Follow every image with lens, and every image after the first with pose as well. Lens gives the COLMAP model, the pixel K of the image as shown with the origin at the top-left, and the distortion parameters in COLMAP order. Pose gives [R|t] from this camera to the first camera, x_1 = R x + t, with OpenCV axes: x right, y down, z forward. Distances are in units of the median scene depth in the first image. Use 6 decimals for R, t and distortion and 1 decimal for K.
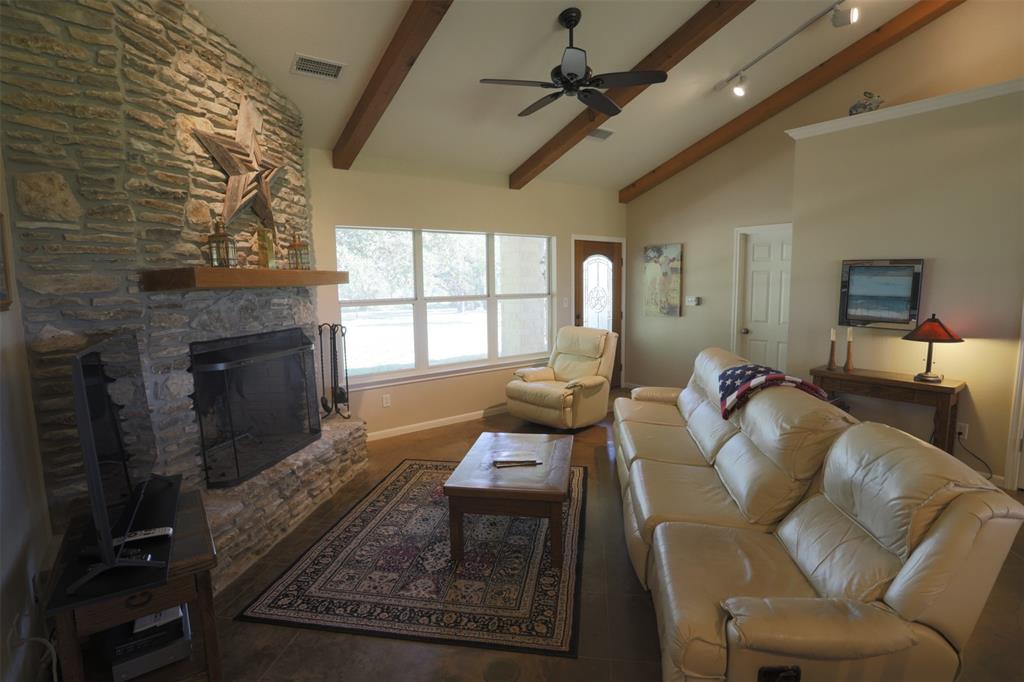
lens RADIAL K [[491.7, 0, 512.0], [0, 491.7, 341.0], [0, 0, 1]] dist [-0.049970, 0.001017]
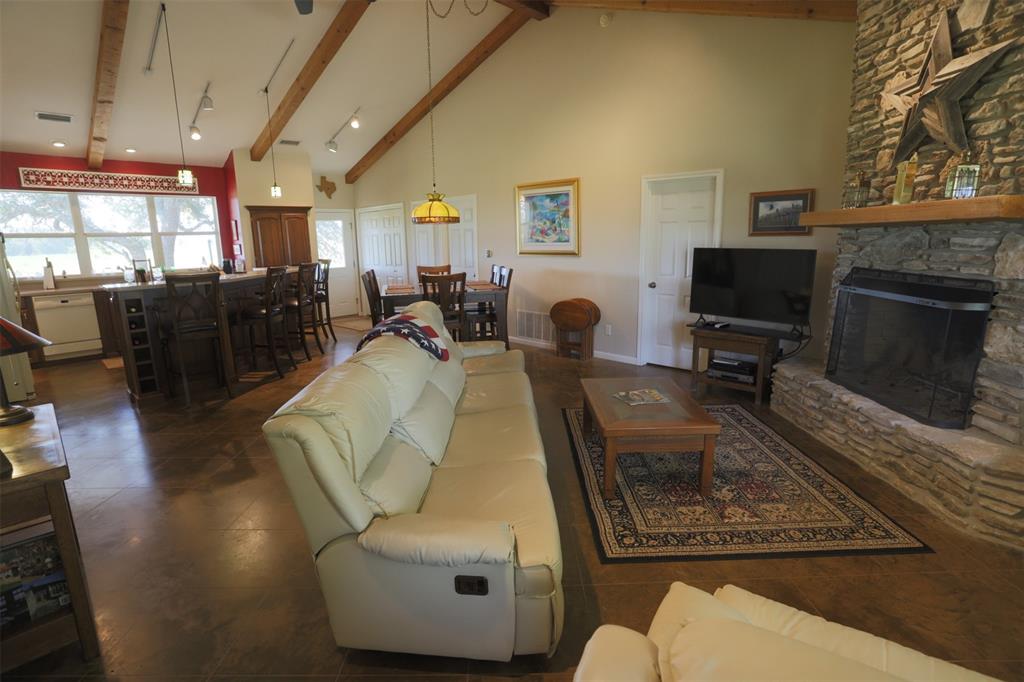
lens RADIAL K [[491.7, 0, 512.0], [0, 491.7, 341.0], [0, 0, 1]] dist [-0.049970, 0.001017]
pose [[-0.988255, 0.067968, -0.136869, 0.391805], [0.022203, 0.950004, 0.311448, -0.196993], [0.151194, 0.304751, -0.940355, 1.806735]]
